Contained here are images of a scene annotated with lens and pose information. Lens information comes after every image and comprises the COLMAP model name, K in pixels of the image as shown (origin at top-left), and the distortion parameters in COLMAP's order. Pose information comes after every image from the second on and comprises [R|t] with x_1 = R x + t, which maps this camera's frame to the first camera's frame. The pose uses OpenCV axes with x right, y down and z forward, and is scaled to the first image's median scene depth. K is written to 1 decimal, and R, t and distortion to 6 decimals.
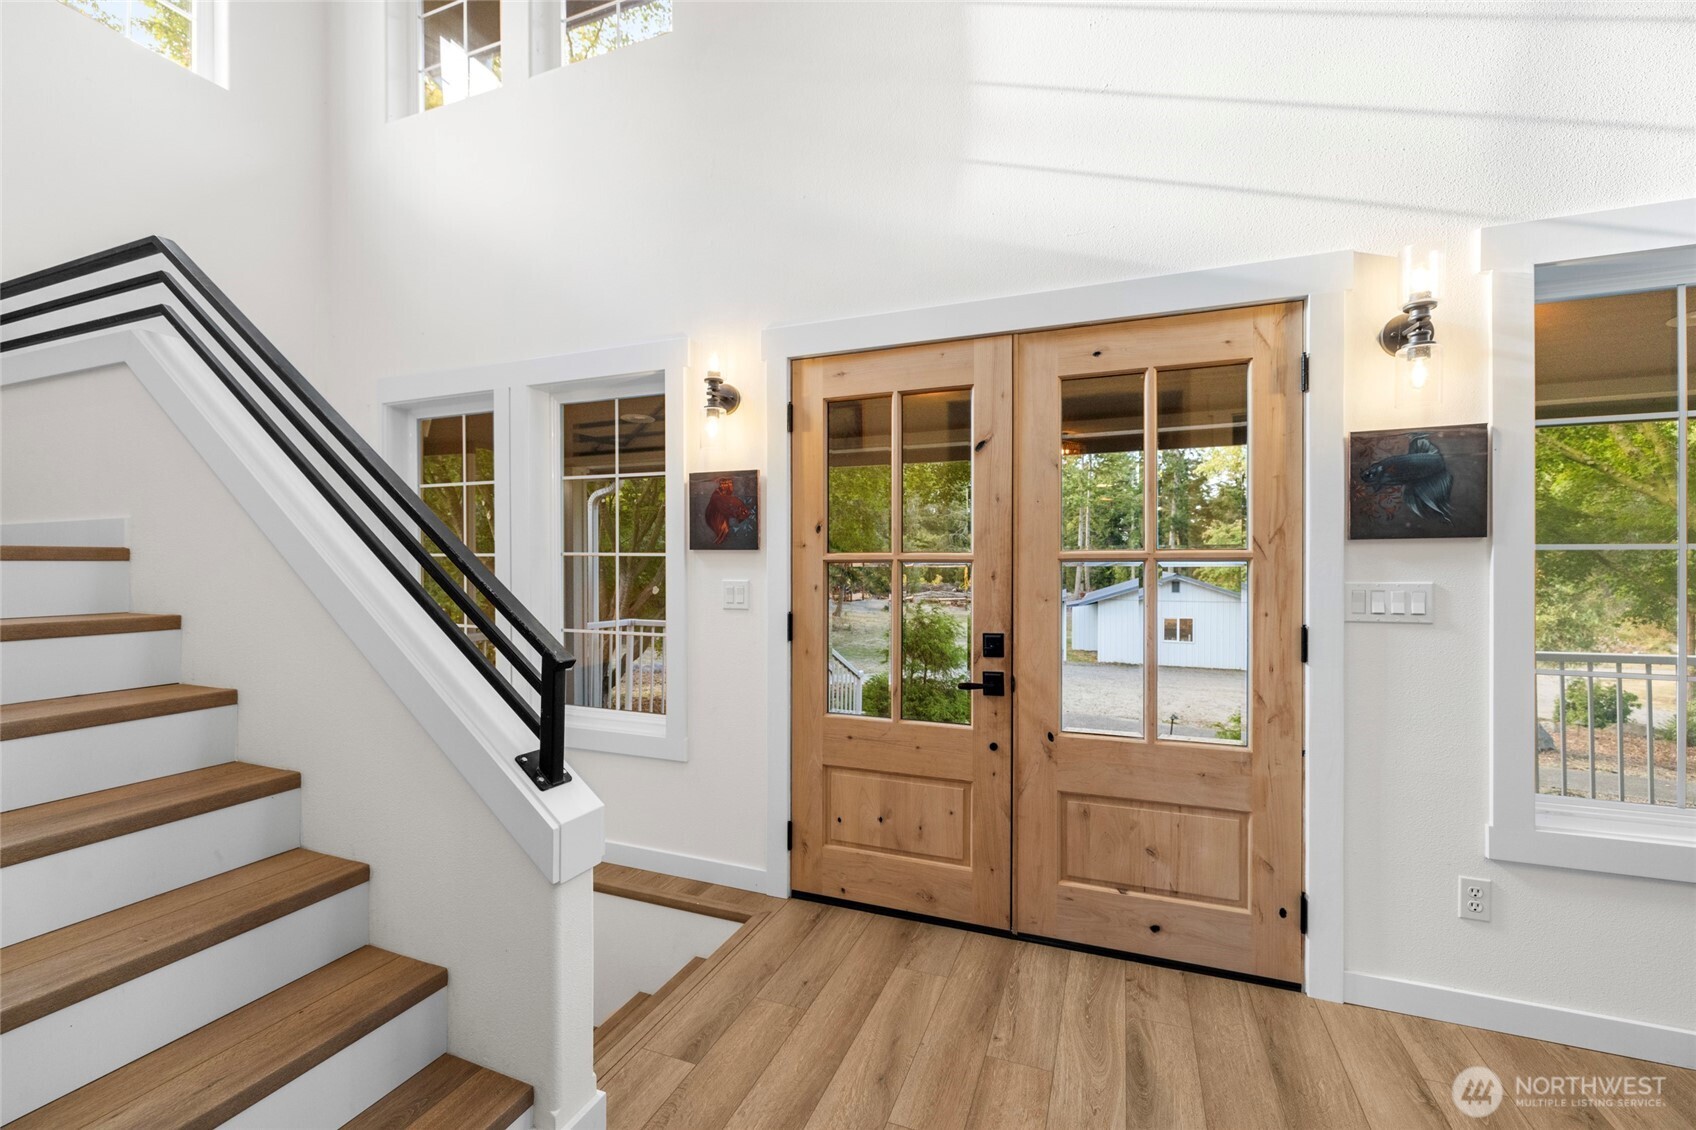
lens RADIAL K [[717.6, 0, 838.1], [0, 717.6, 566.5], [0, 0, 1]] dist [0.001404, -0.000407]
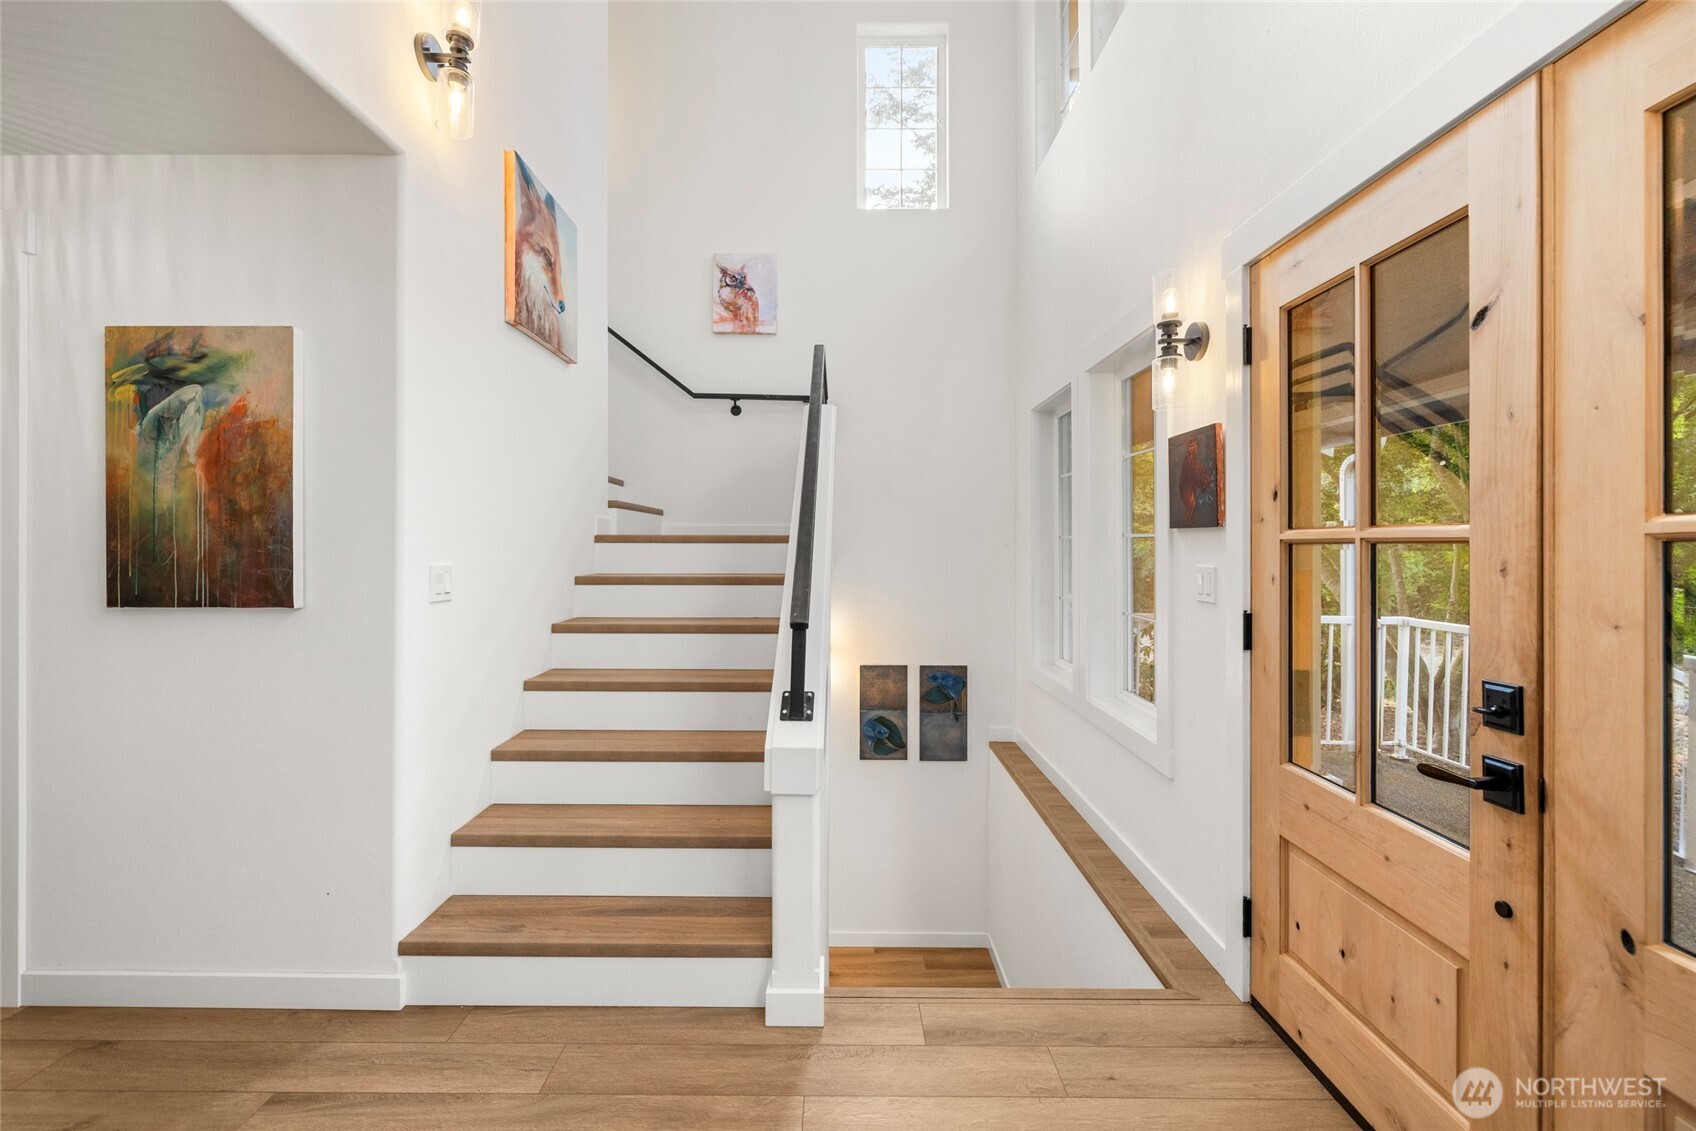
lens RADIAL K [[717.6, 0, 832.1], [0, 717.6, 543.9], [0, 0, 1]] dist [0.001404, -0.000407]
pose [[0.368820, -0.001626, -0.929499, 0.489012], [-0.002770, 0.999992, -0.002849, -0.002058], [0.929497, 0.003625, 0.368813, 0.360671]]
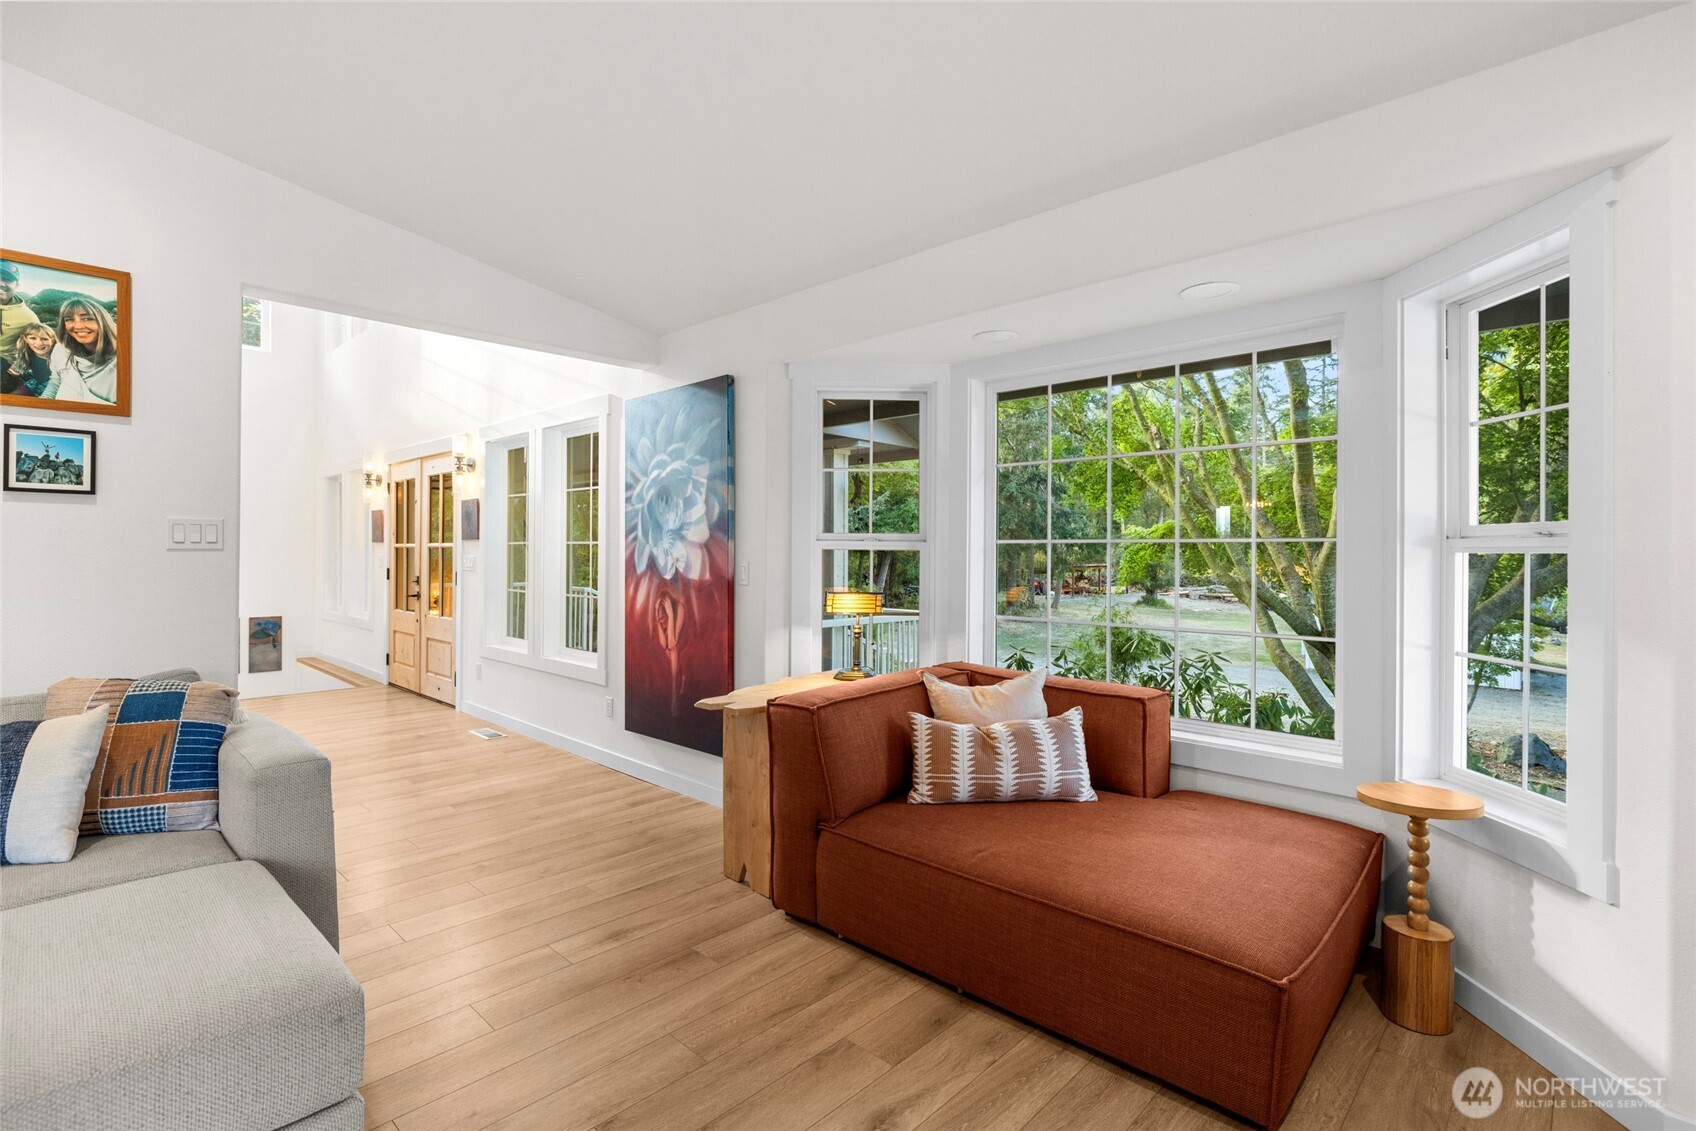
lens RADIAL K [[797.7, 0, 849.0], [0, 797.7, 554.2], [0, 0, 1]] dist [-0.005922, -0.000077]
pose [[0.930994, 0.011026, -0.364869, 2.552617], [-0.011508, 0.999933, 0.000855, -0.003302], [0.364854, 0.003403, 0.931058, -1.020332]]
